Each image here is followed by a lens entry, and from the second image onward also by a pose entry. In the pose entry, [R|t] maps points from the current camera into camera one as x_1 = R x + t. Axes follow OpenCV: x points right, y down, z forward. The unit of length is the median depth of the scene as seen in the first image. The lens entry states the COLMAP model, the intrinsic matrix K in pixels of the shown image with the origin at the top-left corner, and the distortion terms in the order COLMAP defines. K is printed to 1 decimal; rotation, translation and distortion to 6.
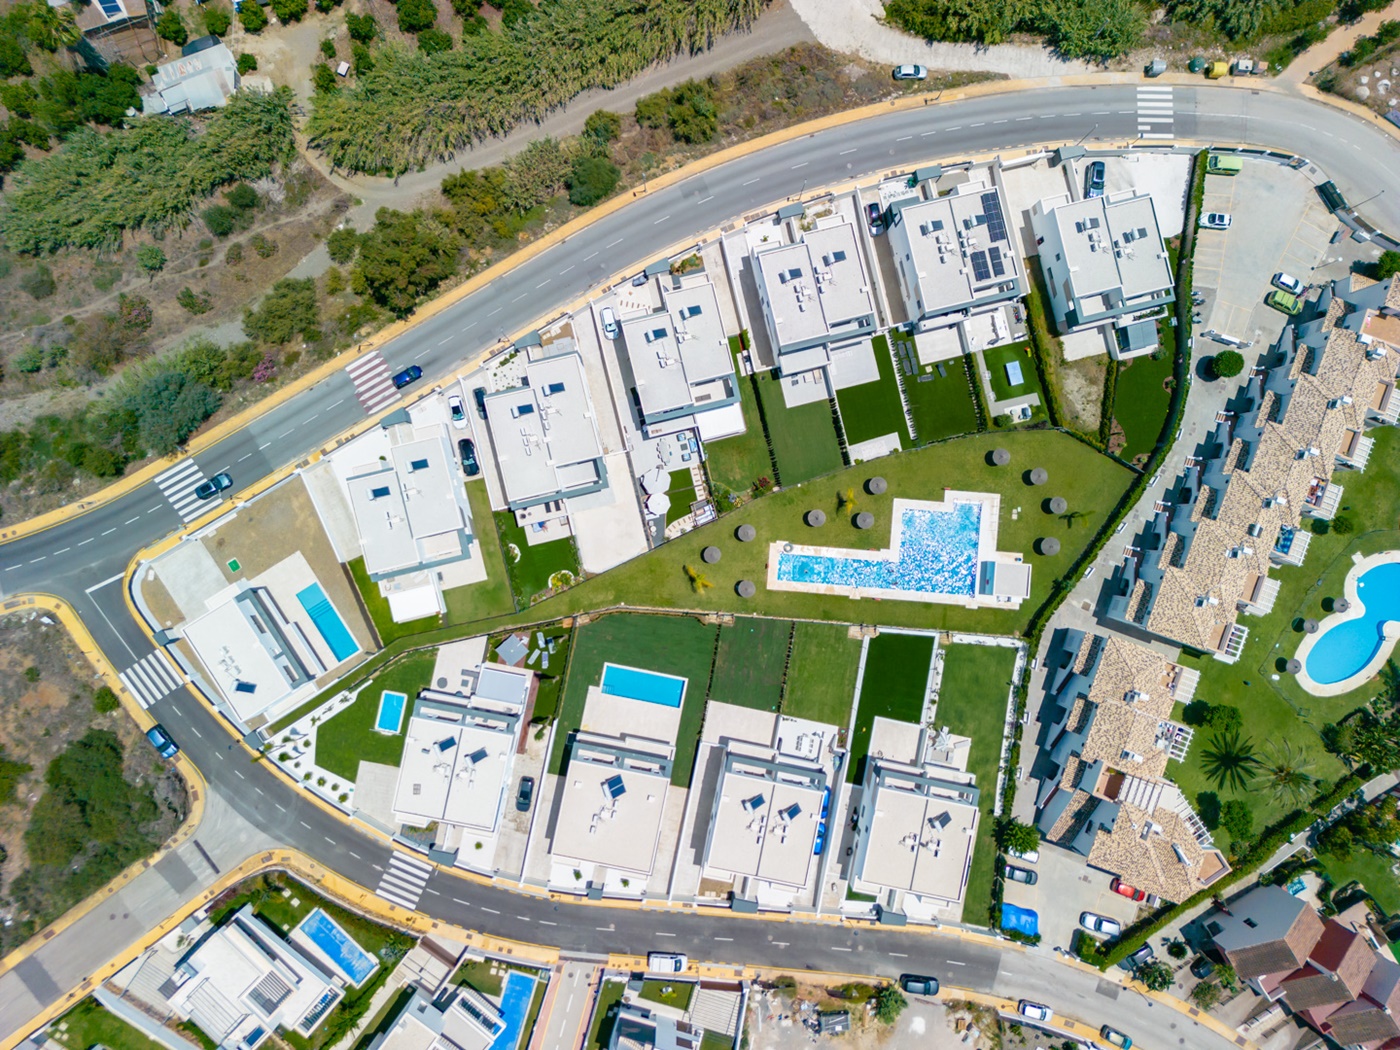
lens RADIAL K [[1013.0, 0, 700.0], [0, 1013.0, 525.0], [0, 0, 1]] dist [0.035682, -0.007558]
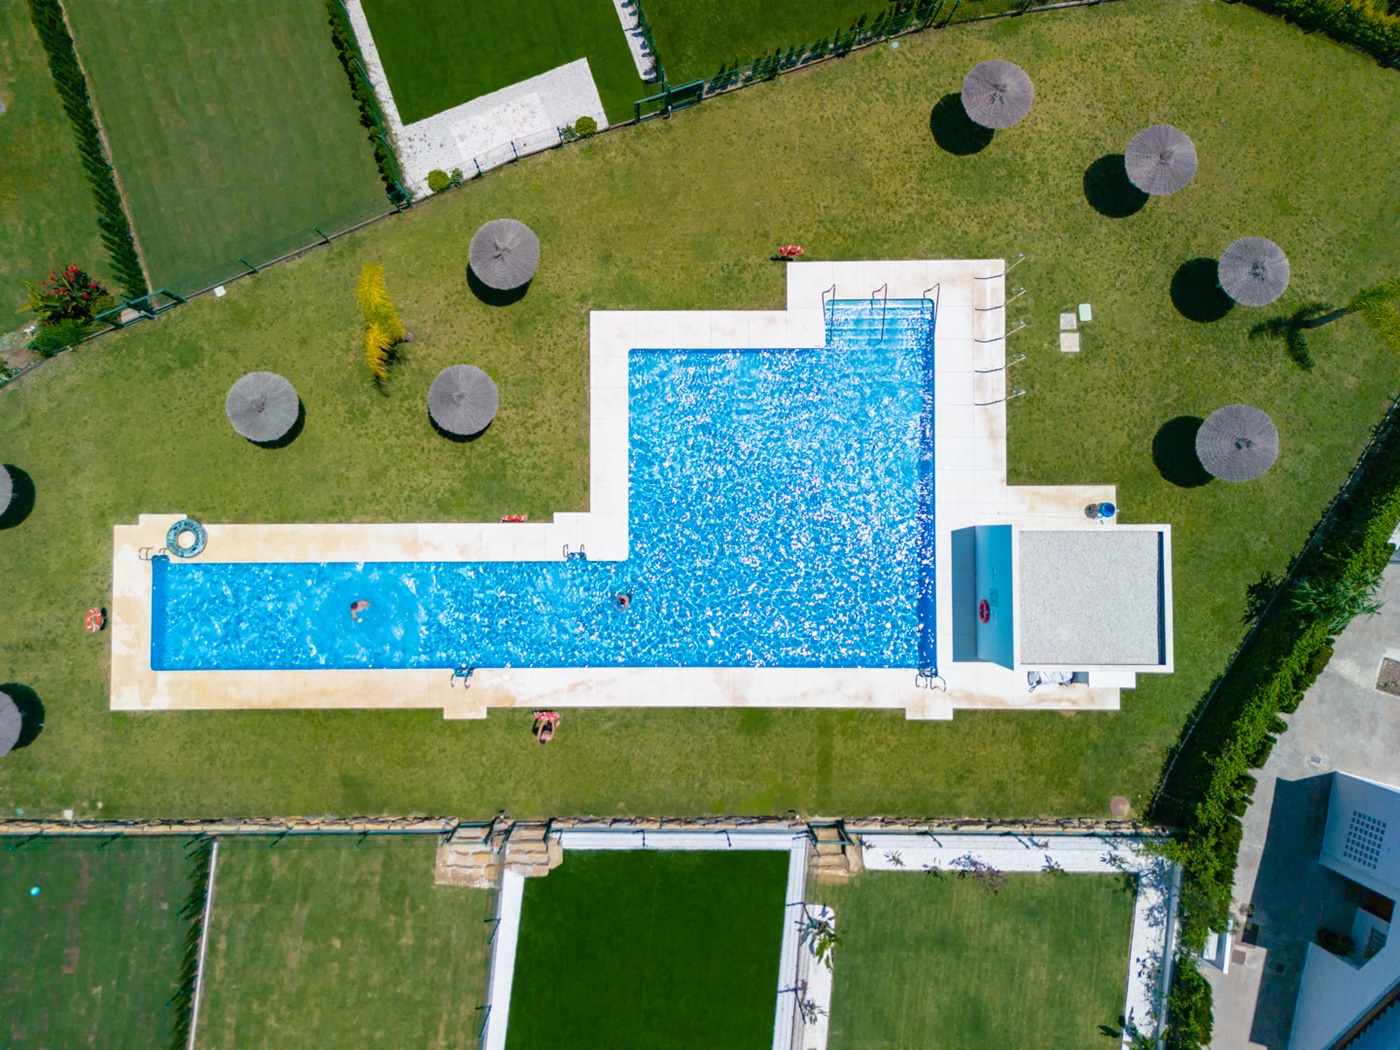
lens RADIAL K [[1067.9, 0, 637.3], [0, 1067.9, 525.4], [0, 0, 1]] dist [0.033323, -0.002751]
pose [[0.996706, -0.081042, -0.002886, 0.200898], [0.080999, 0.996632, -0.012812, 0.031824], [0.003914, 0.012536, 0.999914, 0.737218]]
